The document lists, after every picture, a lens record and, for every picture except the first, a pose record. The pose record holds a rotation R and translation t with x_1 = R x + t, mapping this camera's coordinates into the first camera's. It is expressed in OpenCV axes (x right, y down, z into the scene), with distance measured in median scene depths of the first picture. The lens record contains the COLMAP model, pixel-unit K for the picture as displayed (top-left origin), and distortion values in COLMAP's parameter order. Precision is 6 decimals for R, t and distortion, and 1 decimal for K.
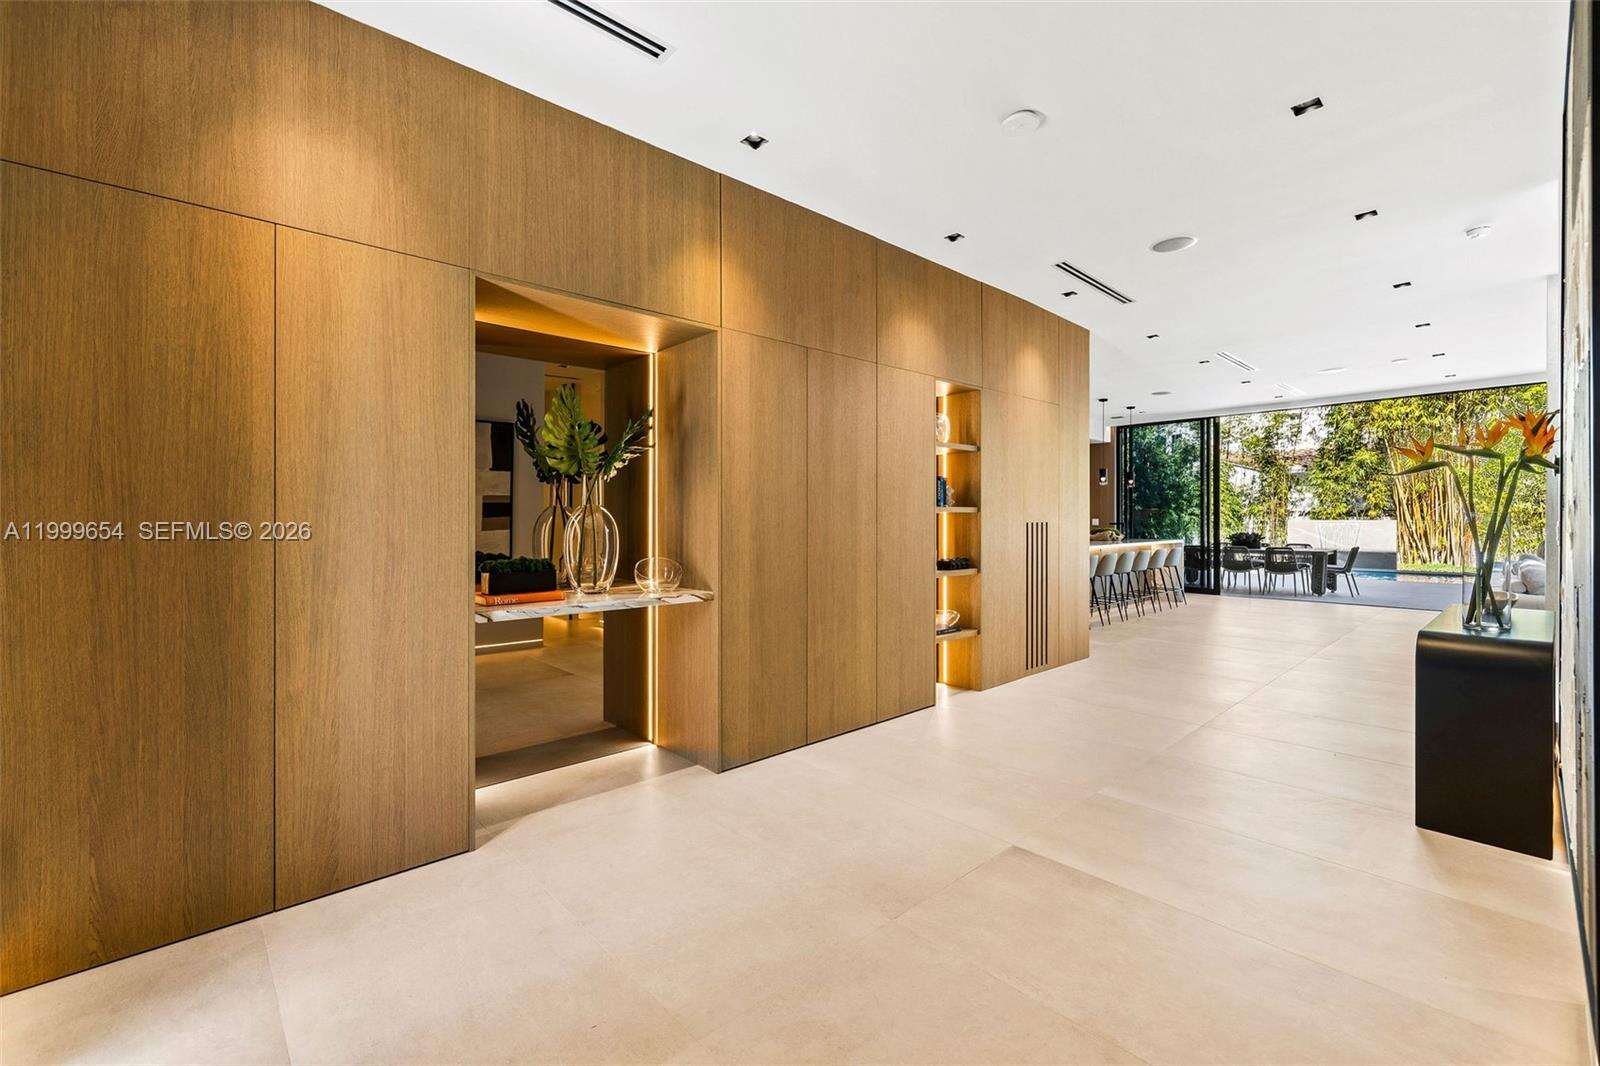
lens RADIAL K [[681.0, 0, 798.7], [0, 681.0, 526.1], [0, 0, 1]] dist [-0.000212, -0.002266]
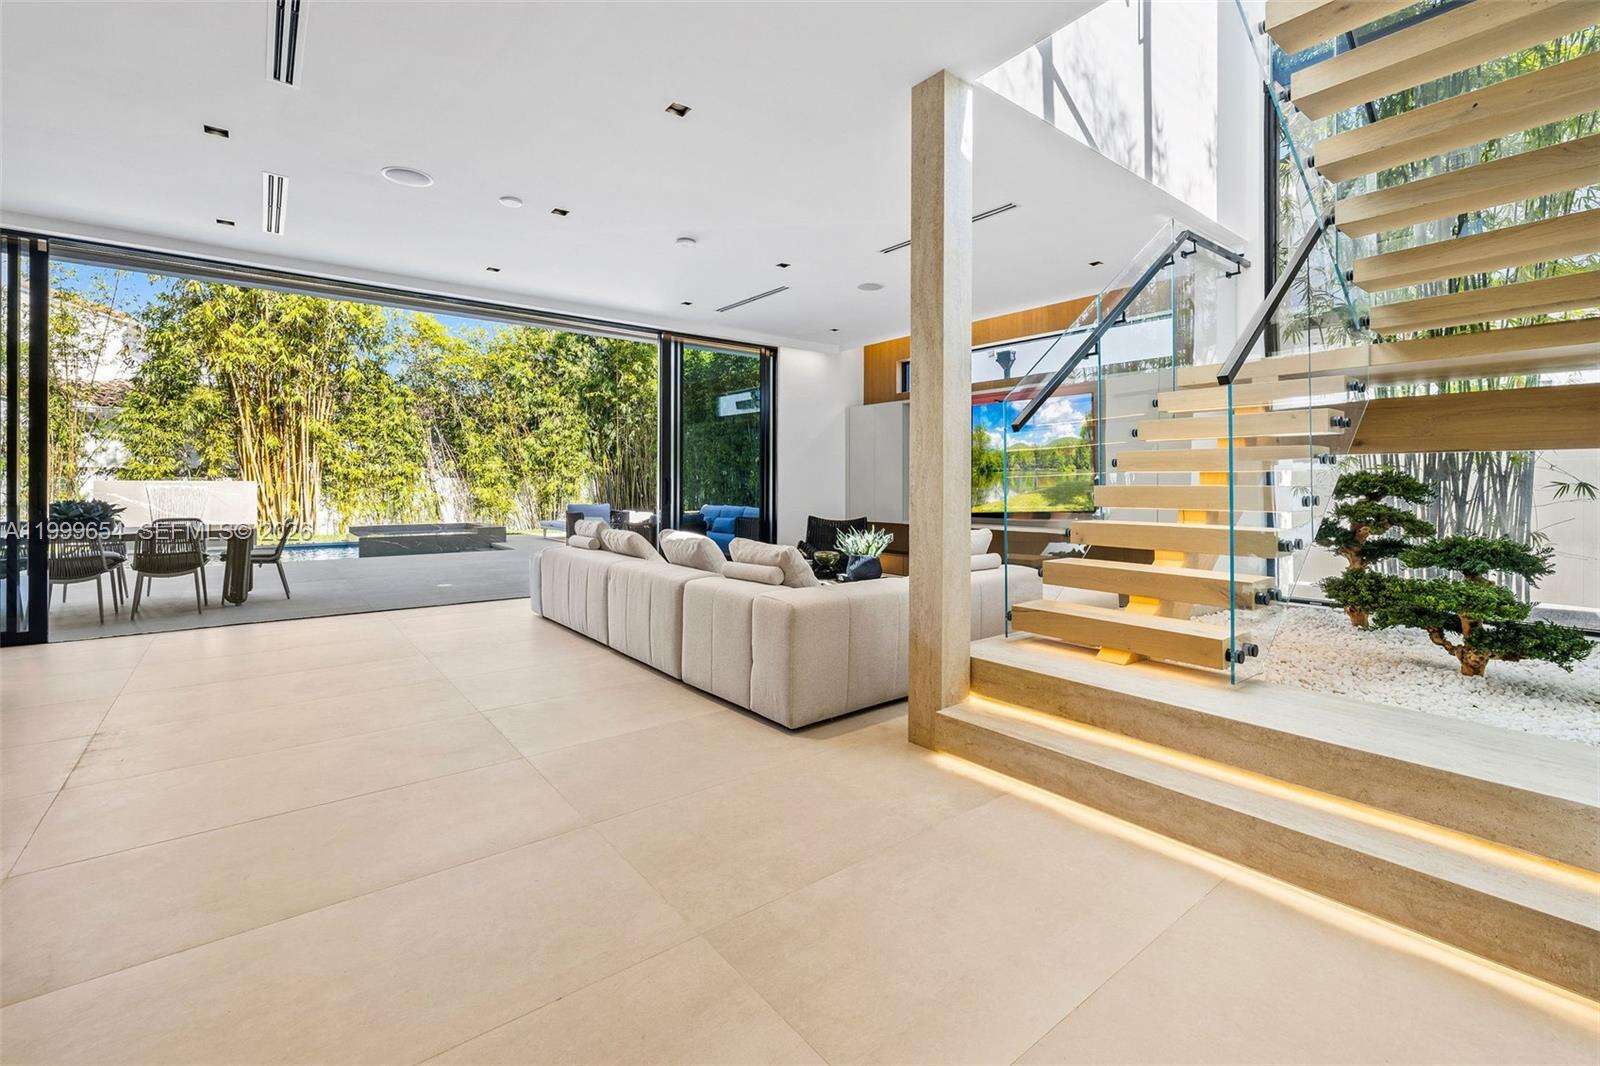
lens RADIAL K [[681.0, 0, 792.4], [0, 681.0, 485.3], [0, 0, 1]] dist [-0.000212, -0.002266]
pose [[0.078561, 0.001705, 0.996908, 0.204545], [0.005442, 0.999983, -0.002139, 0.002225], [-0.996894, 0.005594, 0.078551, 0.451512]]
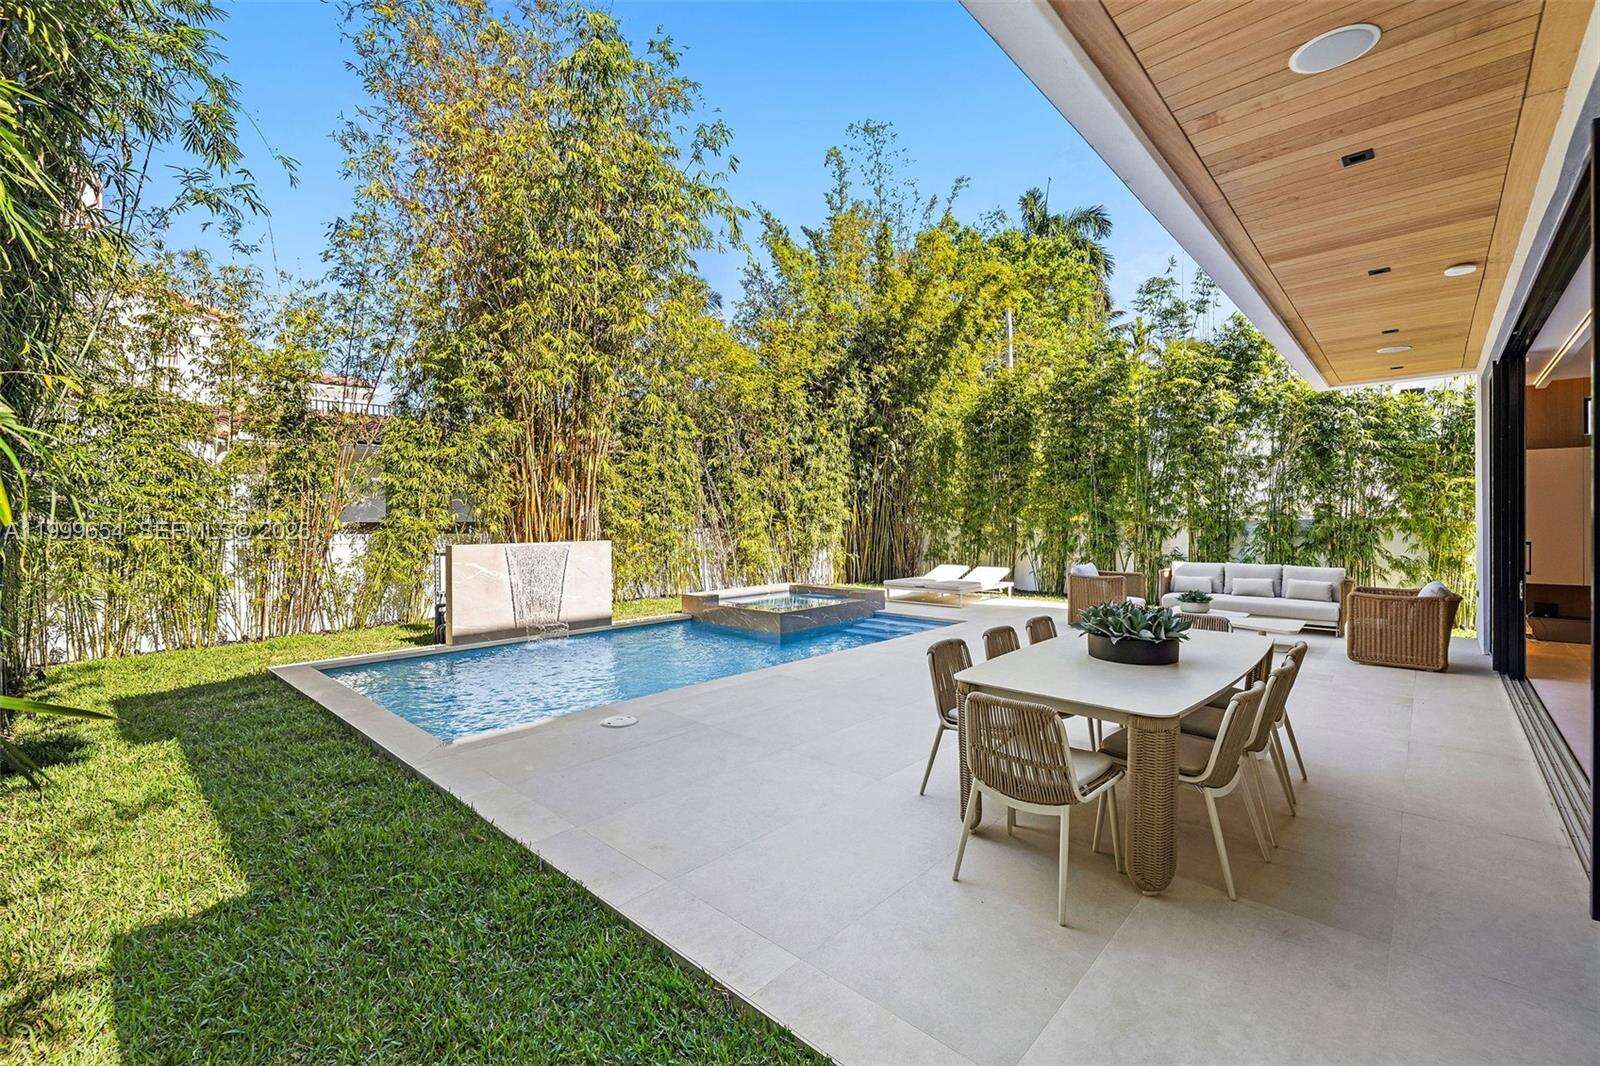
lens RADIAL K [[681.0, 0, 784.0], [0, 681.0, 534.2], [0, 0, 1]] dist [-0.000212, -0.002266]
pose [[-0.081039, -0.018289, 0.996543, 0.390046], [0.016920, 0.999662, 0.019722, -0.032739], [-0.996567, 0.018460, -0.080702, 1.255343]]
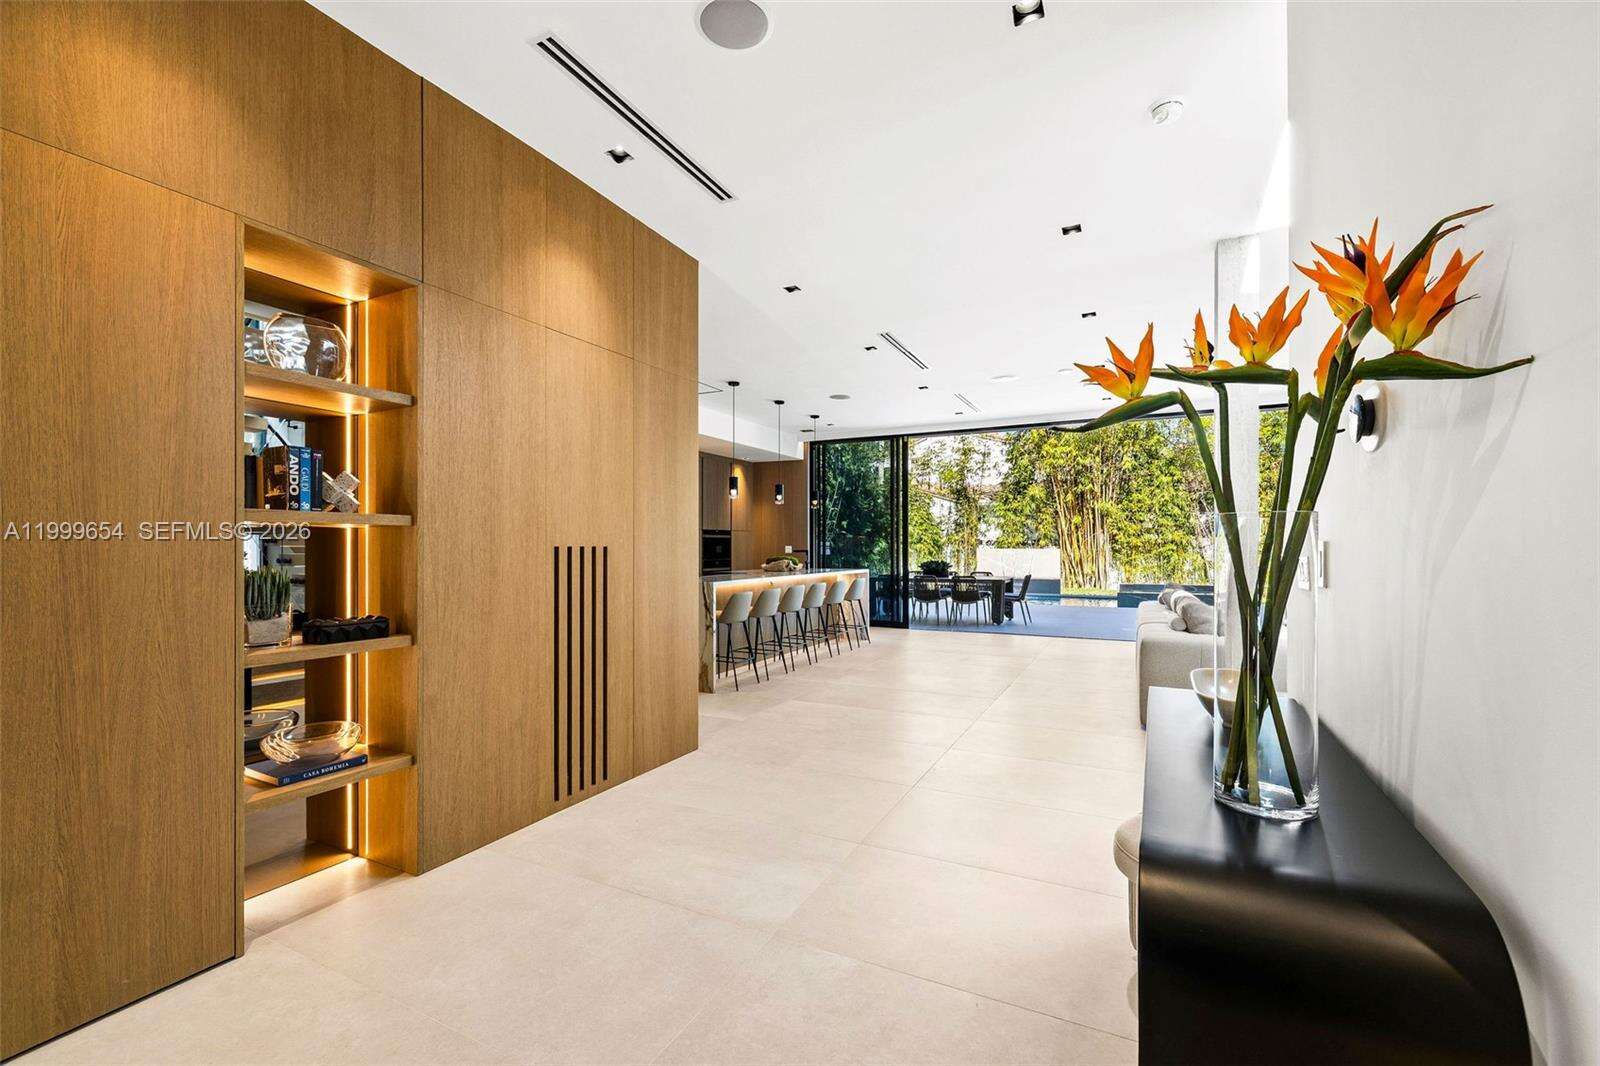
lens RADIAL K [[681.0, 0, 813.4], [0, 681.0, 547.9], [0, 0, 1]] dist [-0.000212, -0.002266]
pose [[0.930078, 0.003062, 0.367350, 0.149296], [0.000870, 0.999944, -0.010538, 0.001088], [-0.367362, 0.010121, 0.930023, 0.175361]]
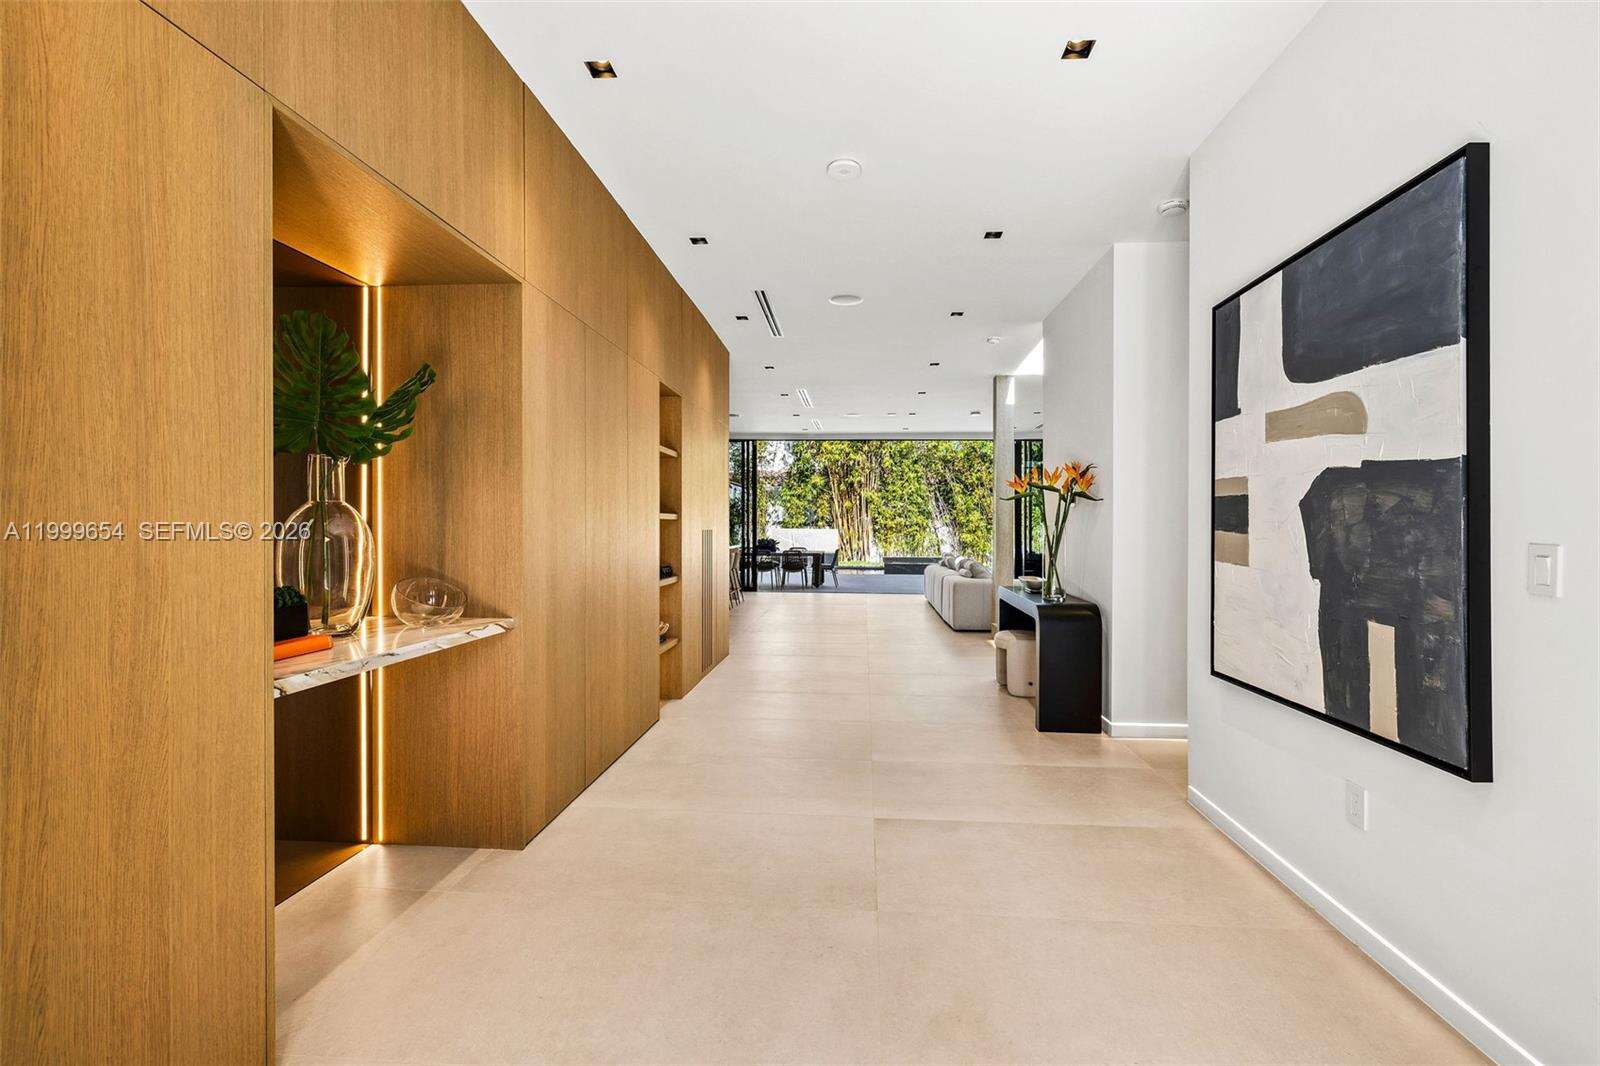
lens RADIAL K [[681.0, 0, 819.6], [0, 681.0, 538.4], [0, 0, 1]] dist [-0.000212, -0.002266]
pose [[0.725456, -0.003576, 0.688259, -0.115234], [-0.002746, 0.999964, 0.008090, -0.000562], [-0.688263, -0.007759, 0.725420, 0.054612]]
